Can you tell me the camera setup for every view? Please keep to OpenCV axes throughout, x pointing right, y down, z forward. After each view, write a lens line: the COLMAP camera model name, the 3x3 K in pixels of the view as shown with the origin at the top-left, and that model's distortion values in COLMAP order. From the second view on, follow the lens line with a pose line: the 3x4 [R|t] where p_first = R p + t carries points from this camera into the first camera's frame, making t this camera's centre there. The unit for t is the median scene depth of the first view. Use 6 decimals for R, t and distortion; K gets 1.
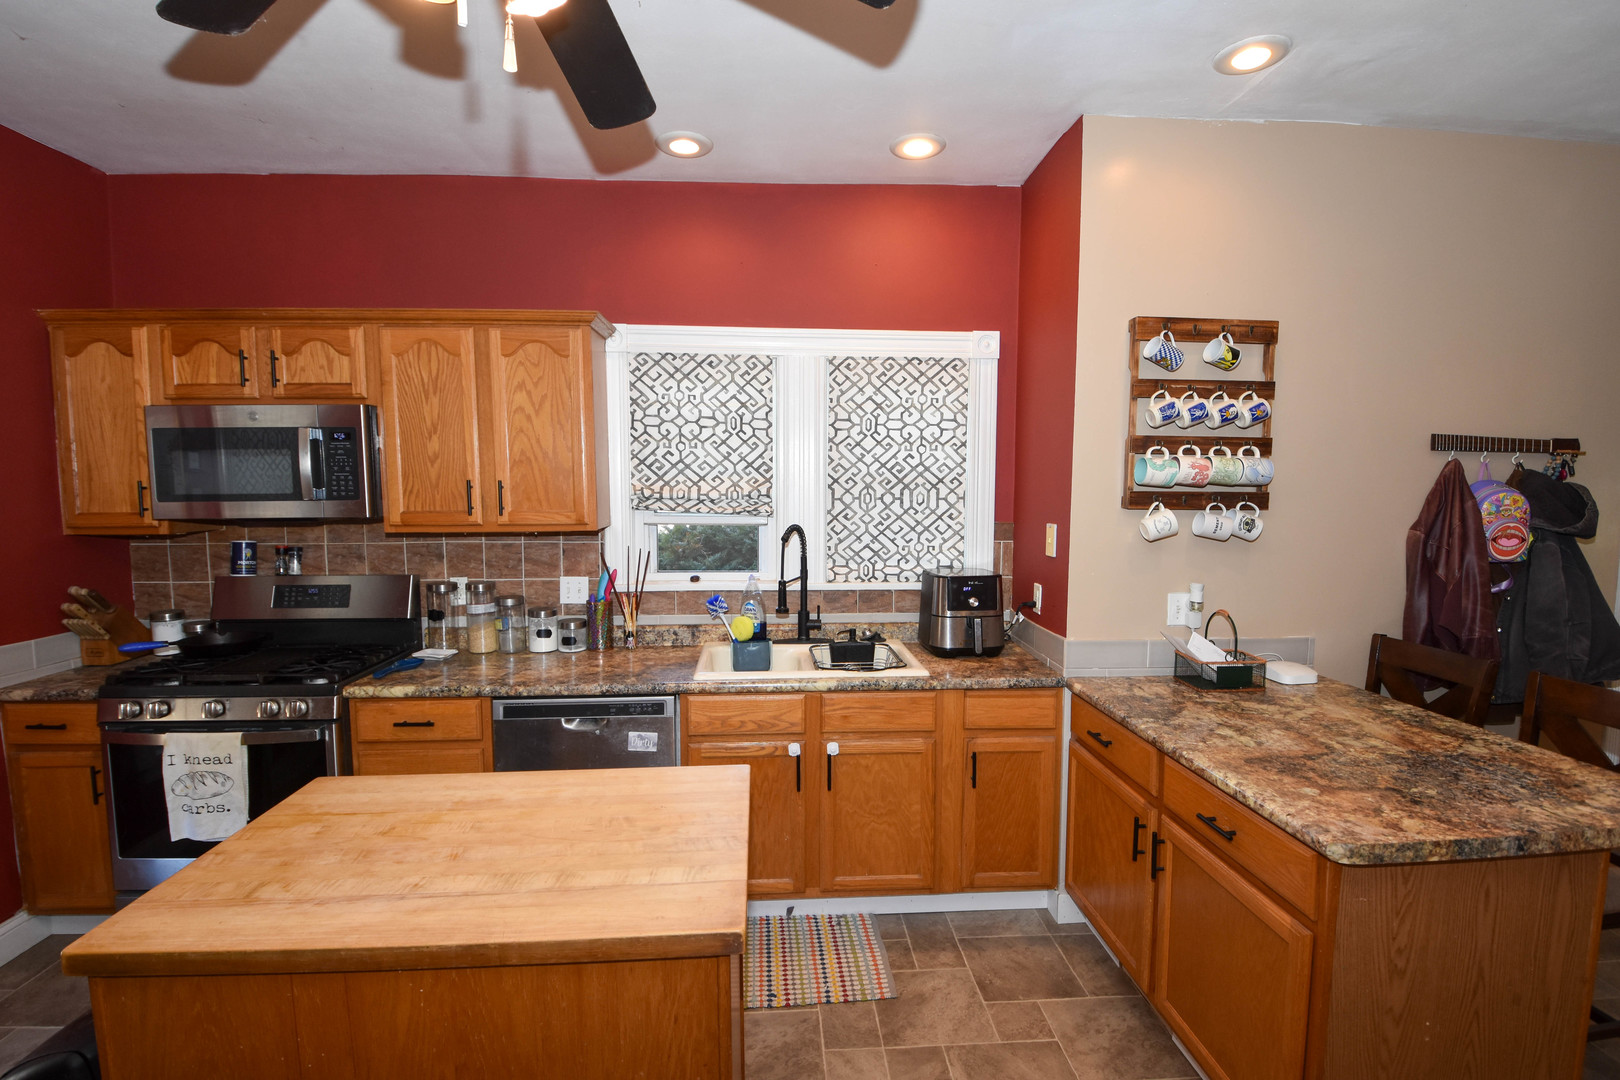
lens RADIAL K [[745.6, 0, 811.7], [0, 745.6, 551.1], [0, 0, 1]] dist [0.022853, -0.032046]
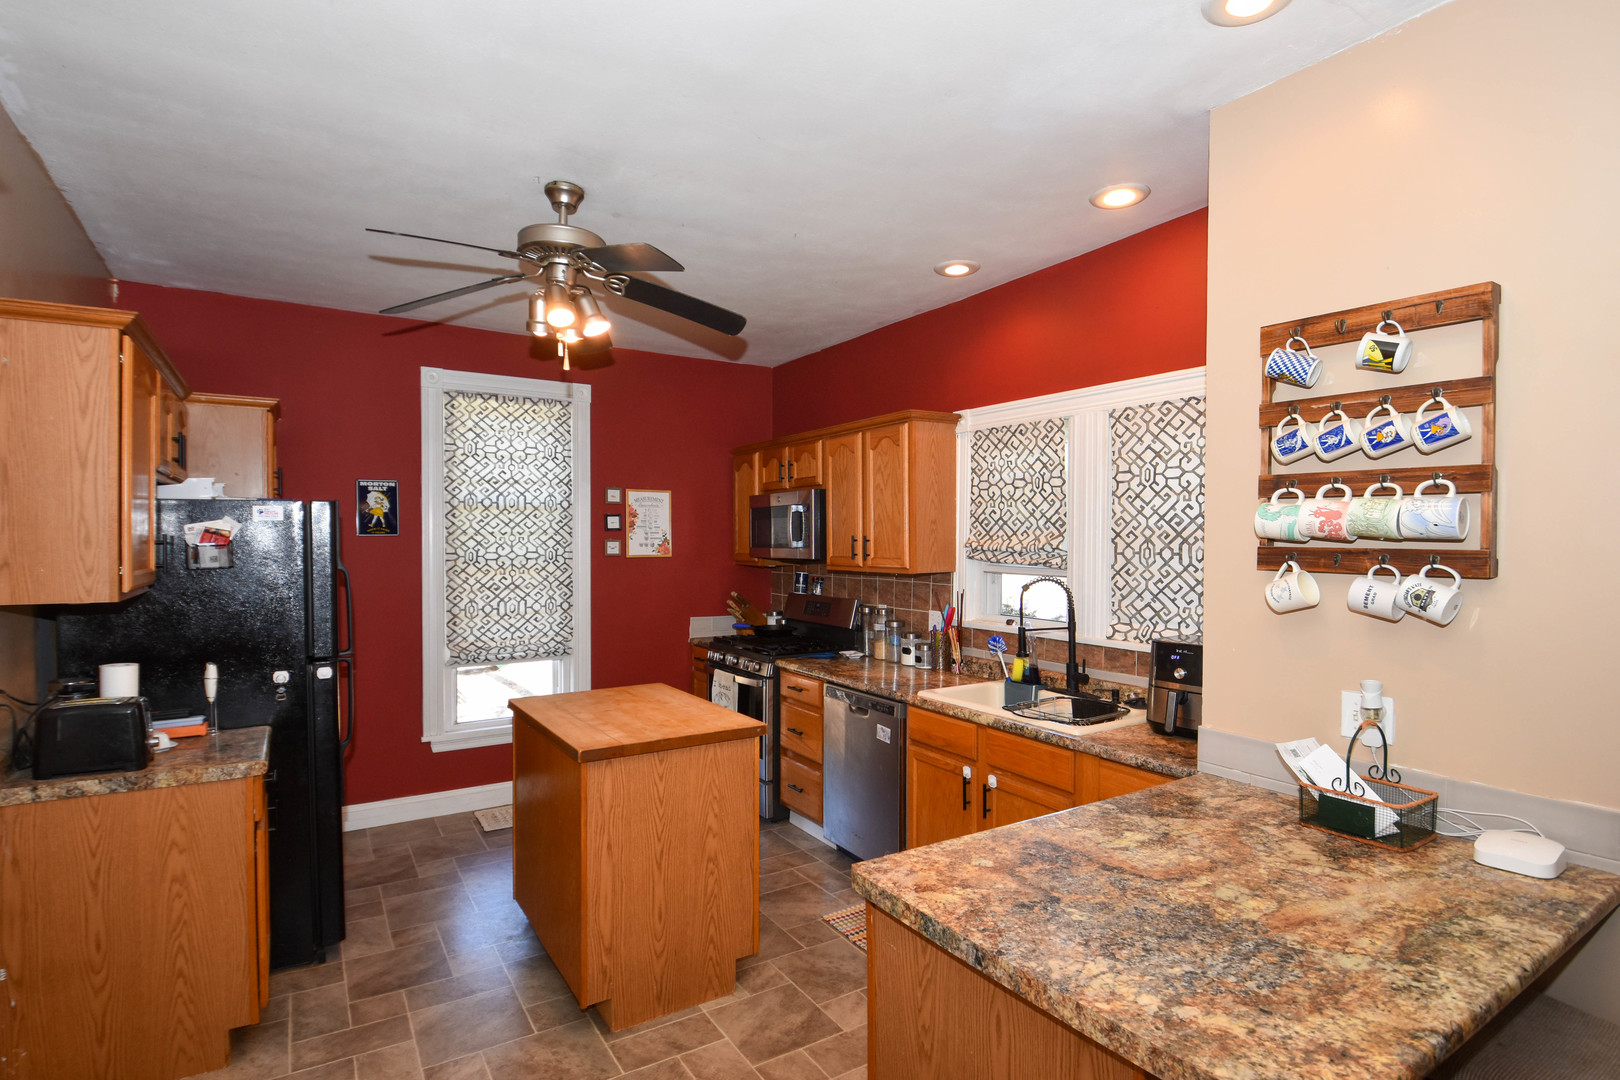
lens RADIAL K [[789.8, 0, 809.2], [0, 789.8, 556.3], [0, 0, 1]] dist [0.001192, -0.025324]
pose [[0.481022, 0.019142, -0.876500, 0.762277], [-0.078391, 0.996696, -0.021253, -0.013227], [0.873197, 0.078933, 0.480933, 0.162064]]
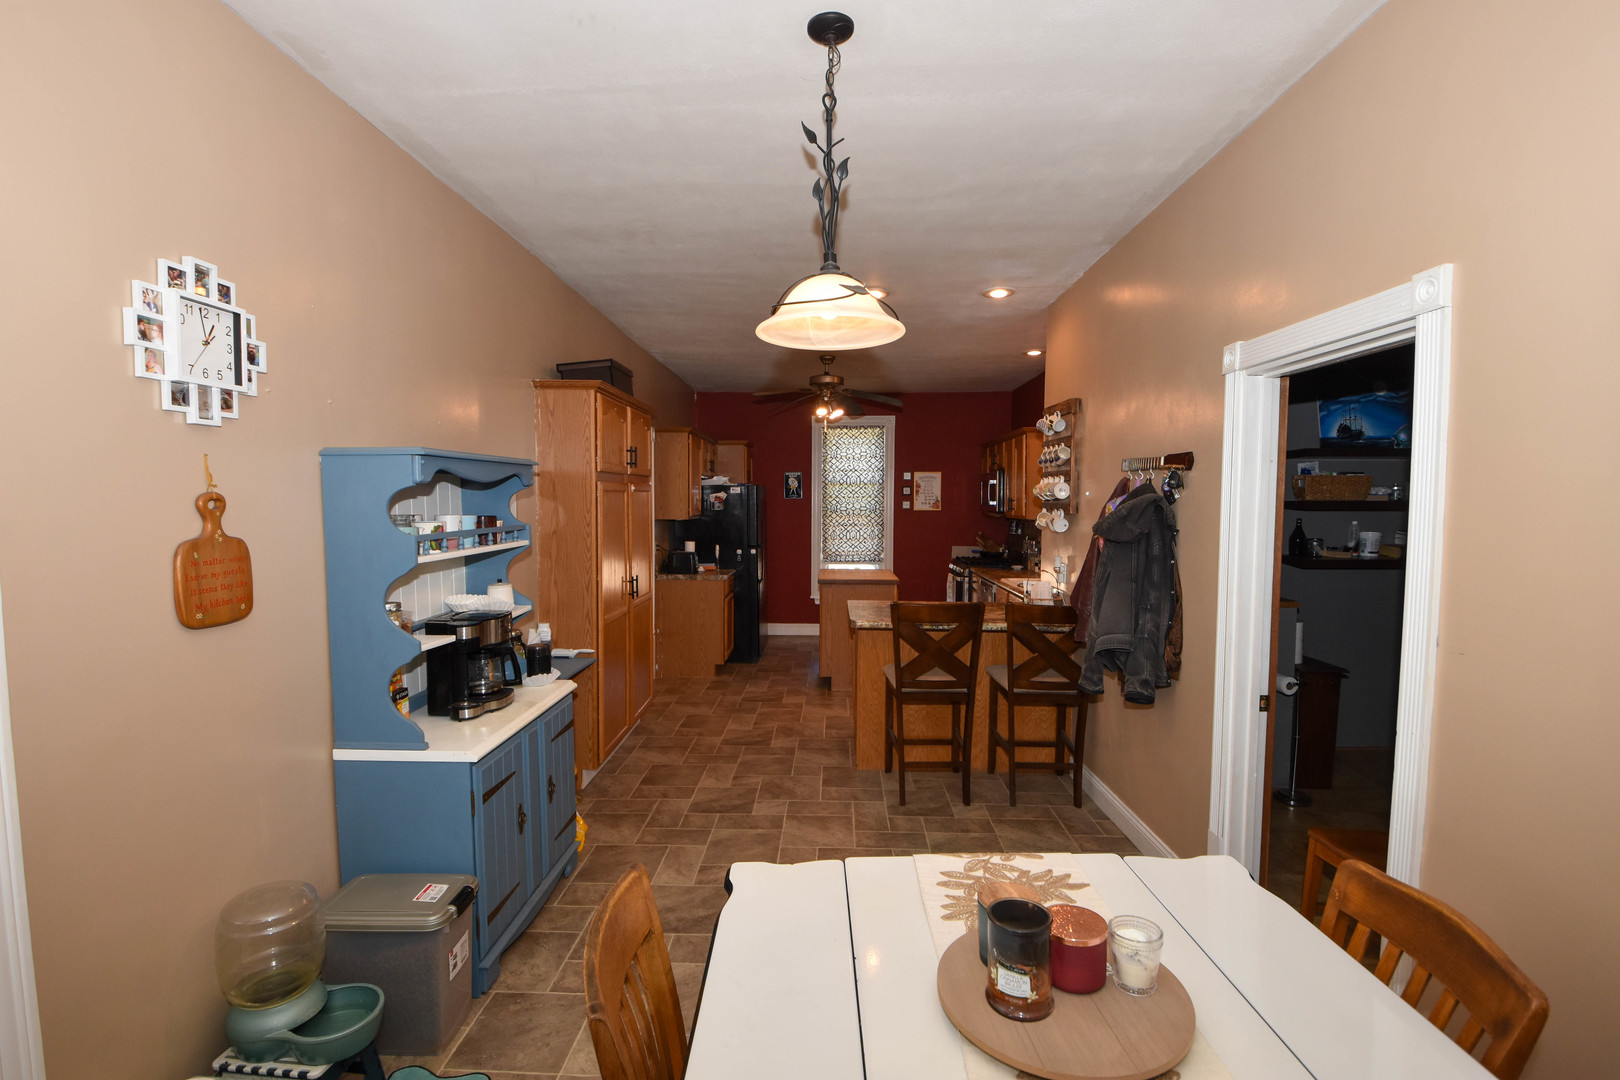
lens RADIAL K [[745.6, 0, 811.7], [0, 745.6, 551.1], [0, 0, 1]] dist [0.022853, -0.032046]
pose [[-0.110153, 0.065617, -0.991746, 1.949462], [-0.088041, 0.993252, 0.075495, -0.041098], [0.990008, 0.095630, -0.103633, 0.543667]]
